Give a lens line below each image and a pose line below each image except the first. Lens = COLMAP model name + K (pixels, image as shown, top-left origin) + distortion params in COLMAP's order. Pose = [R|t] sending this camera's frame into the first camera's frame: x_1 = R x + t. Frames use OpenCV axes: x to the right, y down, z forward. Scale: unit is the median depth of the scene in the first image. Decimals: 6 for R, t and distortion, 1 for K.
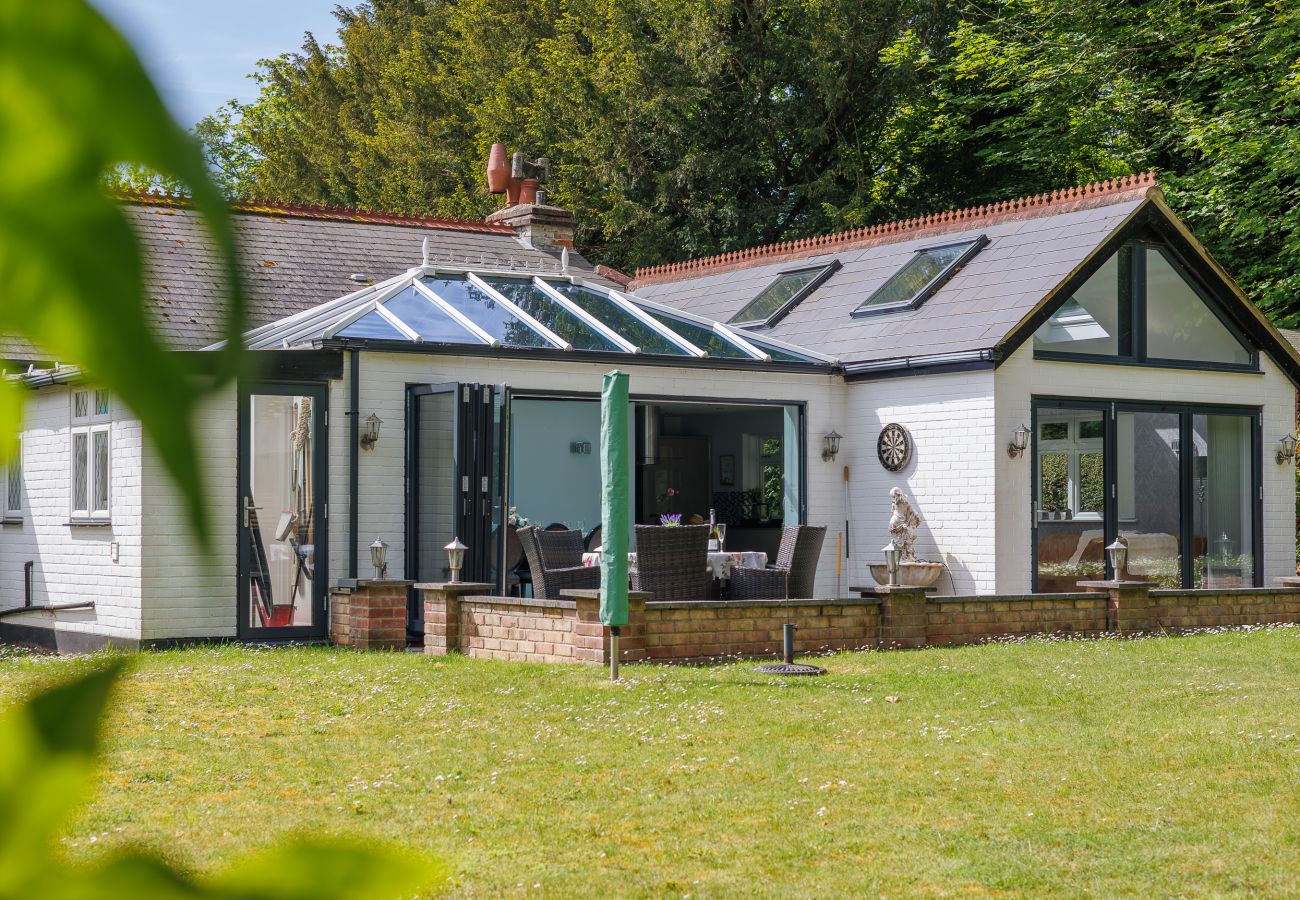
lens RADIAL K [[2061.7, 0, 691.9], [0, 2061.7, 526.5], [0, 0, 1]] dist [0.009824, 0.024391]
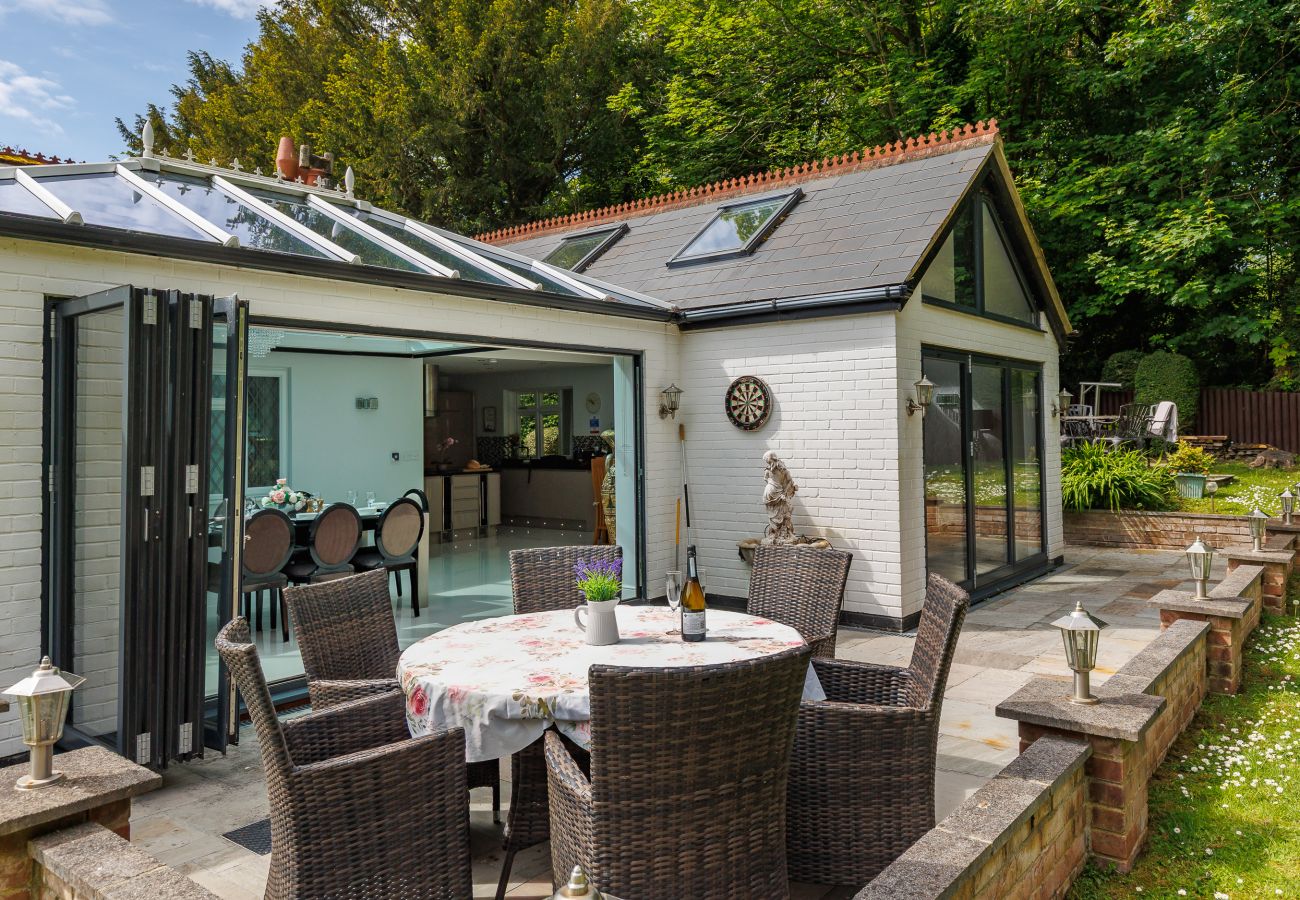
lens RADIAL K [[893.7, 0, 689.8], [0, 893.7, 405.2], [0, 0, 1]] dist [0.006103, 0.001333]
pose [[0.954433, -0.005147, 0.298380, -0.040400], [0.013938, 0.999529, -0.027342, -0.027586], [-0.298099, 0.030255, 0.954055, 0.644885]]
